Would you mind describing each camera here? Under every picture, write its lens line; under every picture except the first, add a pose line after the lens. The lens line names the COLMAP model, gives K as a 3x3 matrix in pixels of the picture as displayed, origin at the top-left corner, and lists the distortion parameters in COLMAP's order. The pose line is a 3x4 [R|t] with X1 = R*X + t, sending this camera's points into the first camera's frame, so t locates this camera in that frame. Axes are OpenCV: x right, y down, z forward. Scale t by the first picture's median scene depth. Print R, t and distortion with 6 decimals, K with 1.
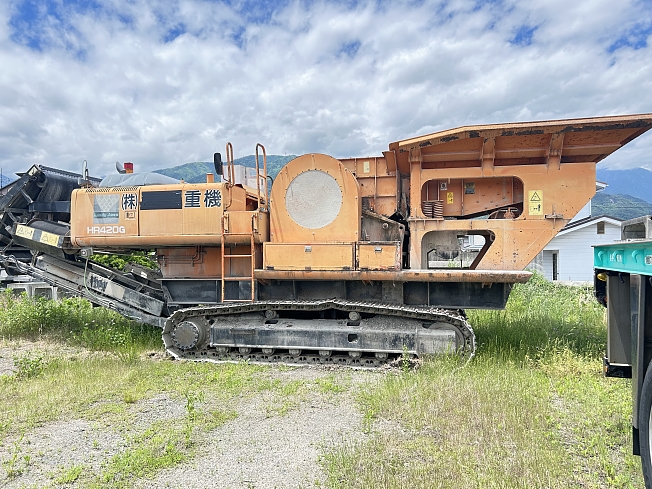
lens RADIAL K [[487.7, 0, 325.7], [0, 487.7, 249.0], [0, 0, 1]] dist [0.086415, -0.136673]
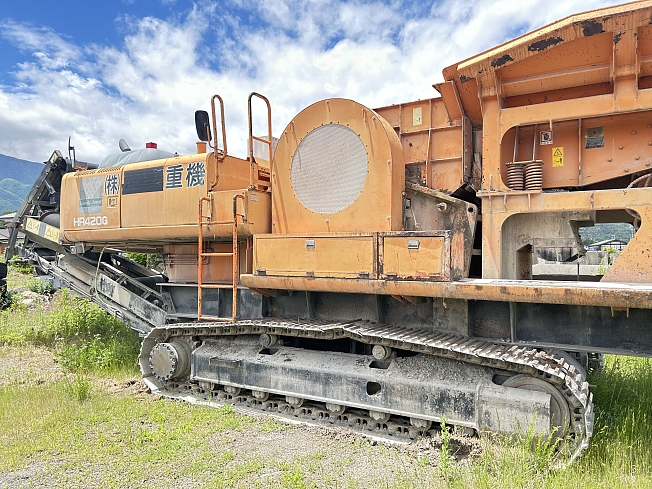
lens RADIAL K [[491.1, 0, 328.1], [0, 491.1, 250.9], [0, 0, 1]] dist [0.057062, -0.069069]
pose [[0.955304, 0.003138, -0.295610, 0.175579], [-0.002676, 0.999994, 0.001966, 0.007486], [0.295614, -0.001087, 0.955307, 0.375848]]
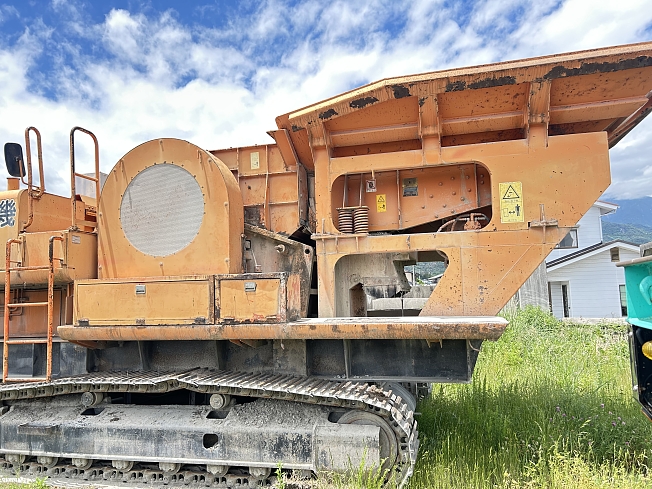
lens RADIAL K [[491.1, 0, 328.1], [0, 491.1, 250.9], [0, 0, 1]] dist [0.057062, -0.069069]
pose [[0.999511, -0.028377, -0.013151, 0.200127], [0.027346, 0.996963, -0.072920, 0.003204], [0.015181, 0.072525, 0.997251, 0.382490]]
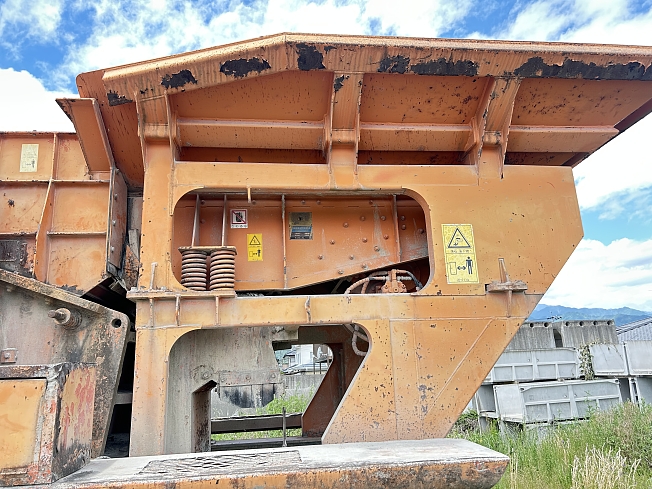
lens RADIAL K [[488.8, 0, 329.6], [0, 488.8, 249.4], [0, 0, 1]] dist [0.053551, -0.068804]
pose [[0.937232, 0.048115, 0.345371, 0.182166], [0.035895, 0.971862, -0.232801, -0.007725], [-0.346854, 0.230585, 0.909133, 0.648998]]
